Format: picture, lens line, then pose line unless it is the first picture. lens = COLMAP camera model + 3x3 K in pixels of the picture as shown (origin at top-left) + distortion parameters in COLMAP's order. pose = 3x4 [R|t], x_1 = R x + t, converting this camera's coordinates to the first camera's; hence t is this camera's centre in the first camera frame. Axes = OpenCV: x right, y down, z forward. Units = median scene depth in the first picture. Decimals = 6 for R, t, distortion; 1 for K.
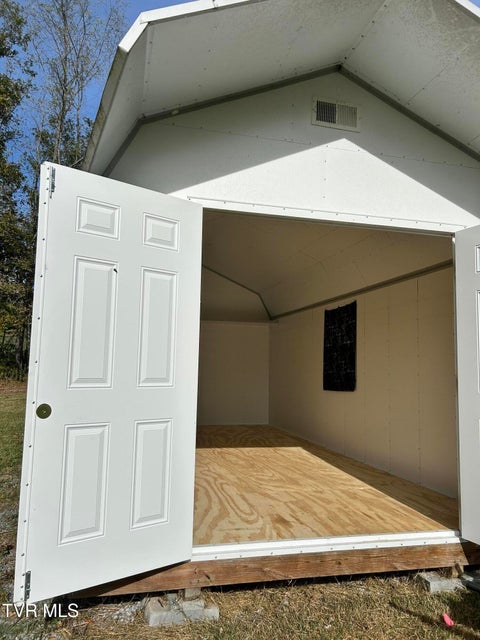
lens RADIAL K [[479.9, 0, 240.8], [0, 479.9, 321.8], [0, 0, 1]] dist [0.021630, -0.027861]
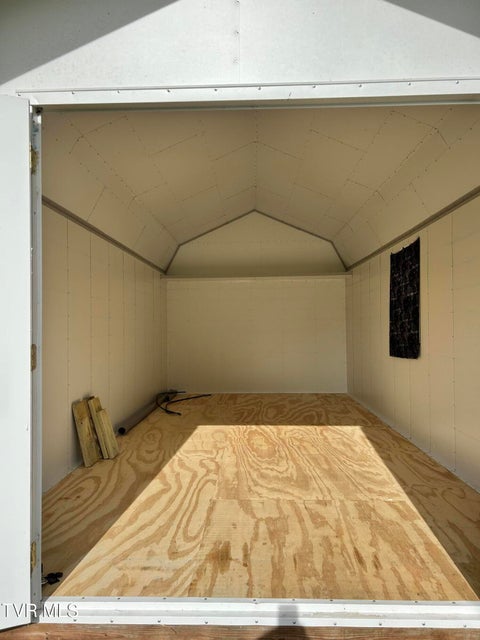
lens RADIAL K [[479.9, 0, 240.5], [0, 479.9, 320.3], [0, 0, 1]] dist [0.021630, -0.027861]
pose [[0.961332, -0.033854, -0.273304, 0.173075], [0.057030, 0.995375, 0.077303, 0.009965], [0.269423, -0.089900, 0.958816, 0.201222]]
